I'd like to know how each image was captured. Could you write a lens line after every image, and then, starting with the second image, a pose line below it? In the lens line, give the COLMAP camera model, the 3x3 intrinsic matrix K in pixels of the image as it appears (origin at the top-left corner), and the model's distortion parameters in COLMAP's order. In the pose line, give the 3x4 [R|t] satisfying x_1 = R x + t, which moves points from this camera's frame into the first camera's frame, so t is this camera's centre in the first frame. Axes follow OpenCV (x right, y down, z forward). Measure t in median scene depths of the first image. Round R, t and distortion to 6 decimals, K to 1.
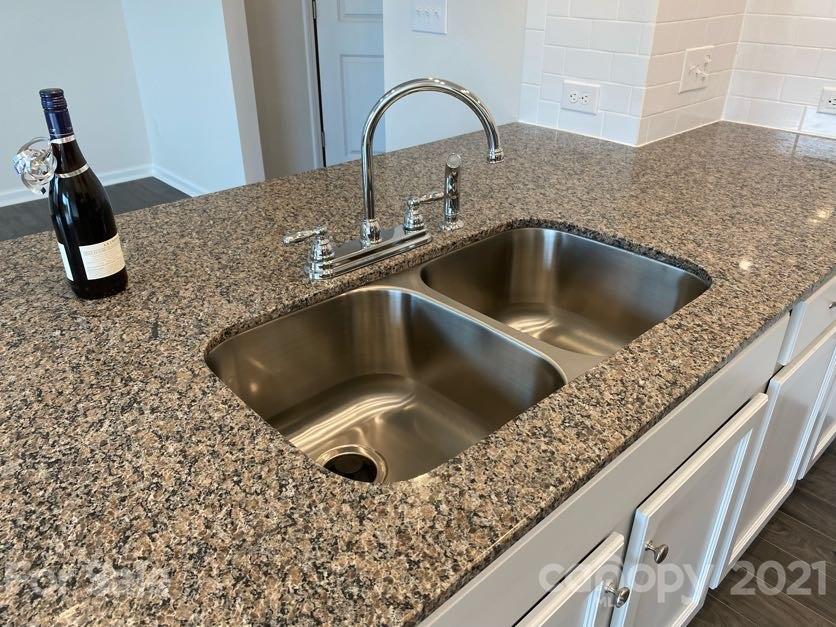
lens RADIAL K [[644.9, 0, 414.8], [0, 644.9, 309.8], [0, 0, 1]] dist [0.002419, -0.002391]
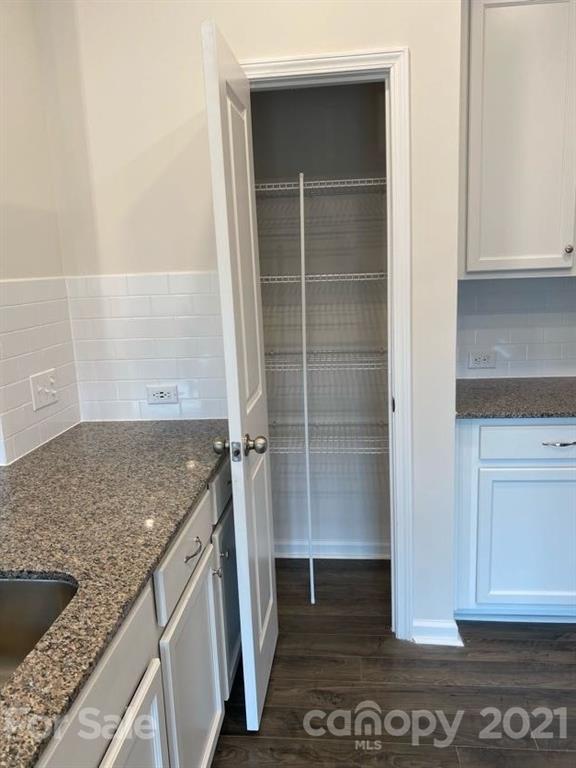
lens RADIAL K [[592.4, 0, 292.6], [0, 592.4, 382.7], [0, 0, 1]] dist [0.002419, -0.002391]
pose [[0.739480, -0.159622, 0.653980, 0.102169], [0.355409, 0.917625, -0.177902, -0.045810], [-0.571712, 0.363985, 0.735296, -0.097937]]
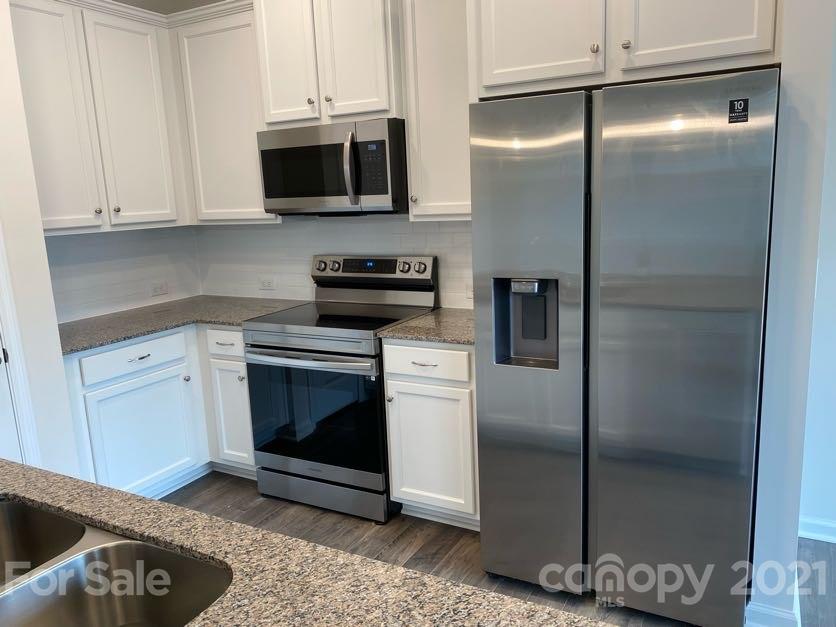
lens RADIAL K [[644.9, 0, 425.1], [0, 644.9, 310.7], [0, 0, 1]] dist [0.002419, -0.002391]
pose [[-0.323758, -0.158865, 0.932707, -0.902245], [0.486746, 0.817376, 0.308179, -0.302769], [-0.811332, 0.553767, -0.187305, 0.291287]]
